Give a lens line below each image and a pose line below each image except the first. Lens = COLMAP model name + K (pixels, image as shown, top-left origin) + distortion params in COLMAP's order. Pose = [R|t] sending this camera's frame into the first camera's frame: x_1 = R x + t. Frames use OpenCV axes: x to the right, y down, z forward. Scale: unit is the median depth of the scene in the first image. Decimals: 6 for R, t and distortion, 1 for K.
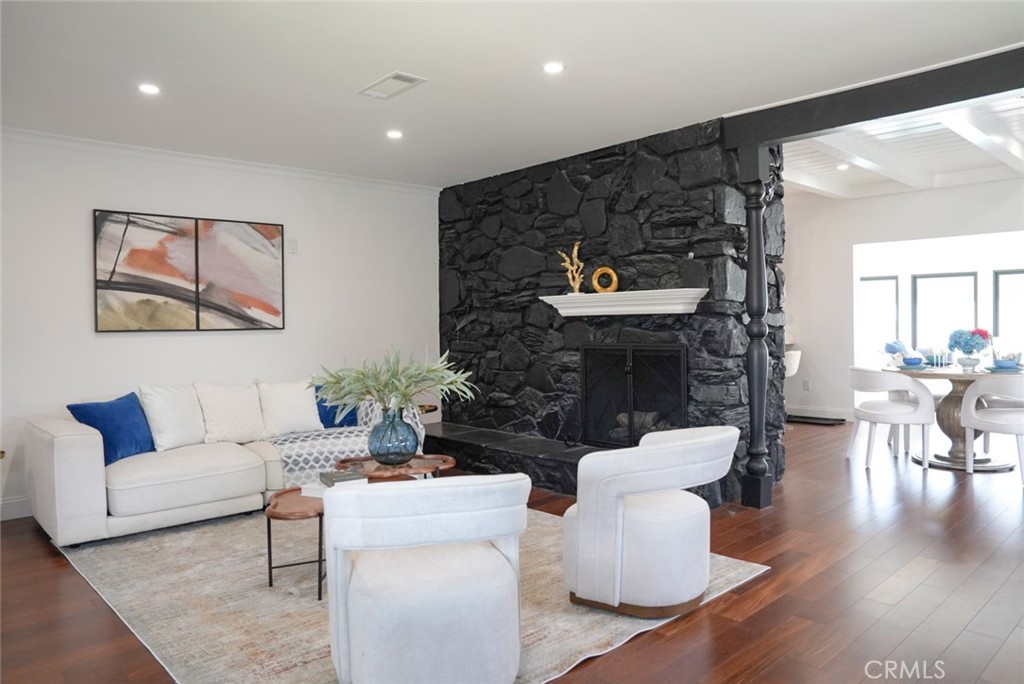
lens RADIAL K [[707.3, 0, 508.8], [0, 707.3, 339.8], [0, 0, 1]] dist [-0.109227, 0.079320]
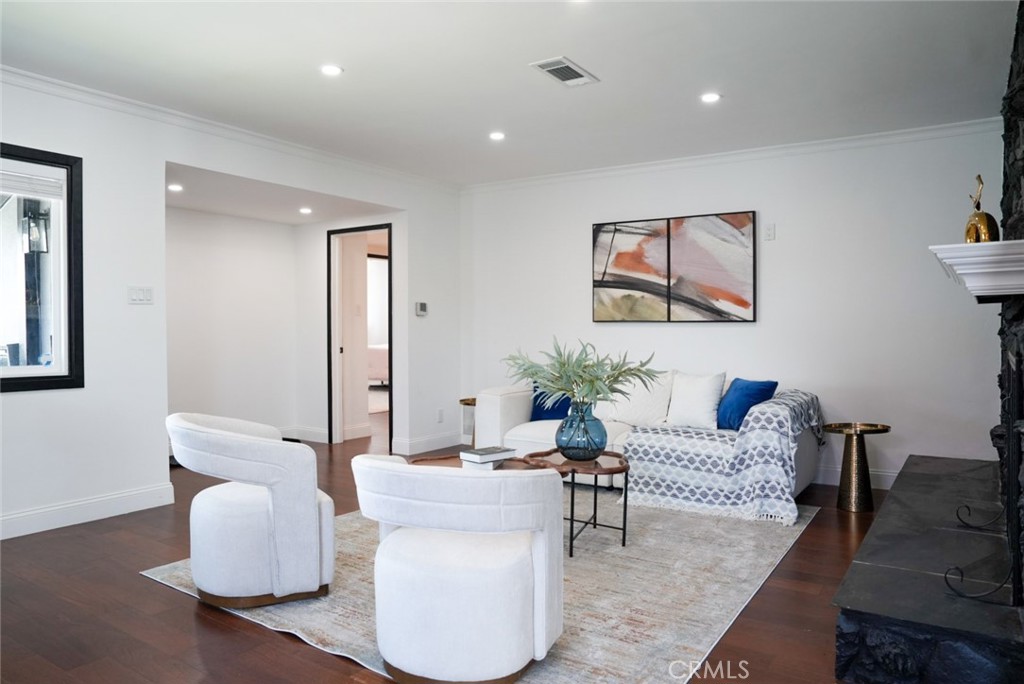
lens RADIAL K [[707.3, 0, 514.1], [0, 707.3, 339.0], [0, 0, 1]] dist [-0.109227, 0.079320]
pose [[0.238249, 0.033371, -0.970631, 0.562687], [-0.024666, 0.999295, 0.028302, -0.011840], [0.970891, 0.017199, 0.238905, 0.504434]]
